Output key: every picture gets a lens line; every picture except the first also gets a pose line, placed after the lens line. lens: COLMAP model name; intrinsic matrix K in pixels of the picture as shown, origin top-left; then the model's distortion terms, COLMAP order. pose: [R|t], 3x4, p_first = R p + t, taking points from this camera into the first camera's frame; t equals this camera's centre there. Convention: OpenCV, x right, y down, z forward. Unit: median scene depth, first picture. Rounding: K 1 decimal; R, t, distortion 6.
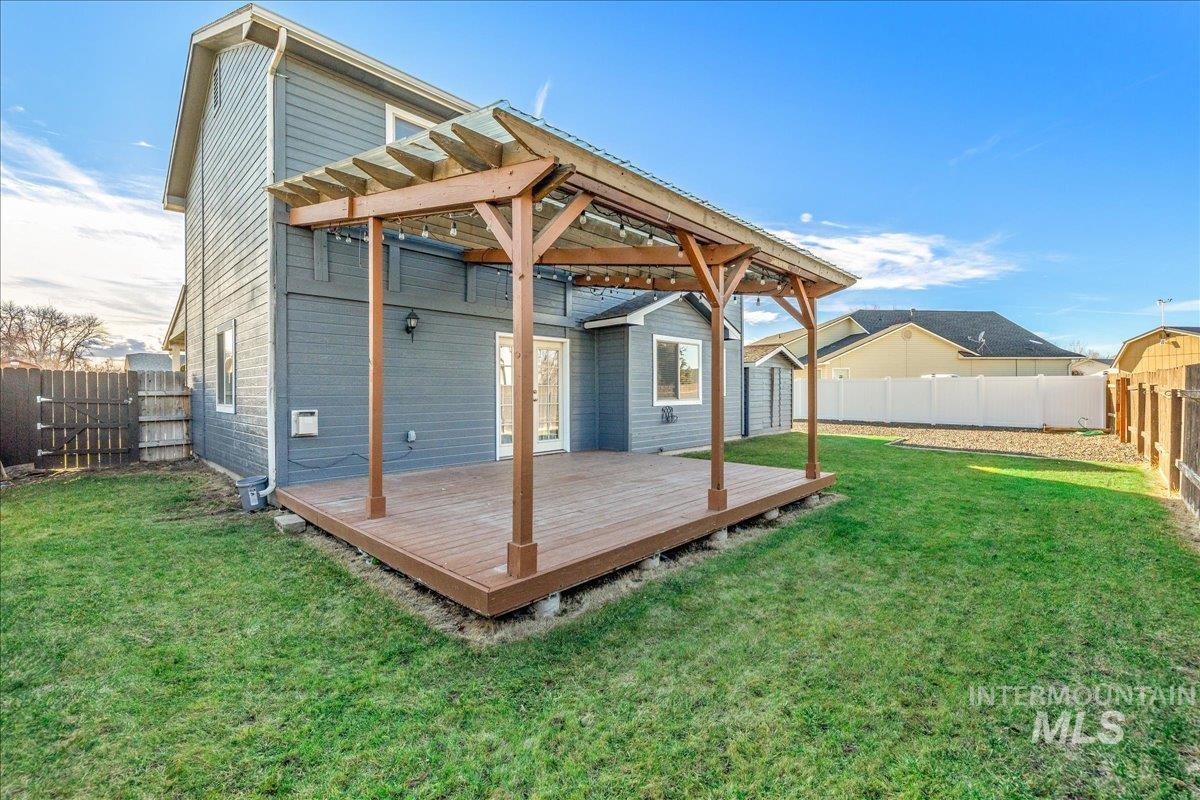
lens RADIAL K [[505.0, 0, 600.5], [0, 505.0, 395.1], [0, 0, 1]] dist [-0.002558, -0.000412]
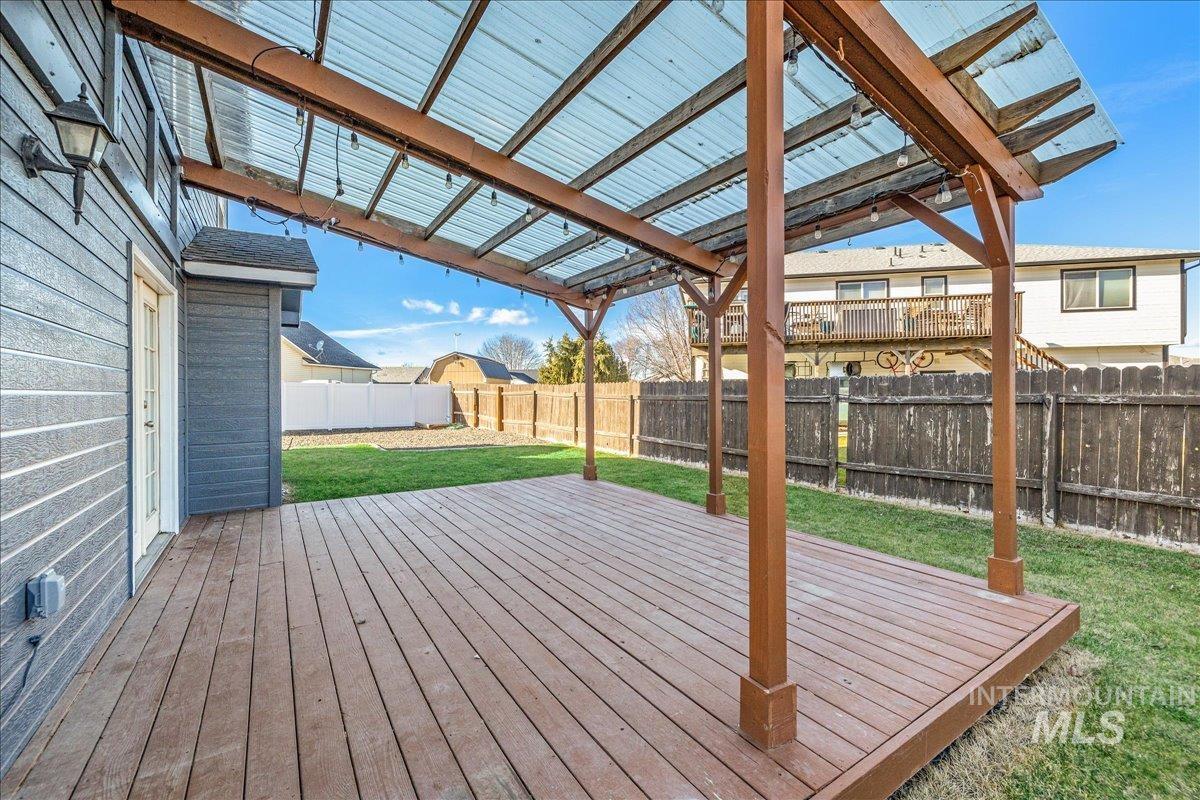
lens RADIAL K [[505.0, 0, 600.5], [0, 505.0, 395.1], [0, 0, 1]] dist [-0.002558, -0.000412]
pose [[0.221300, 0.000476, 0.975206, -0.242947], [0.010922, 0.999936, -0.002966, -0.001673], [-0.975145, 0.011308, 0.221281, 0.302779]]
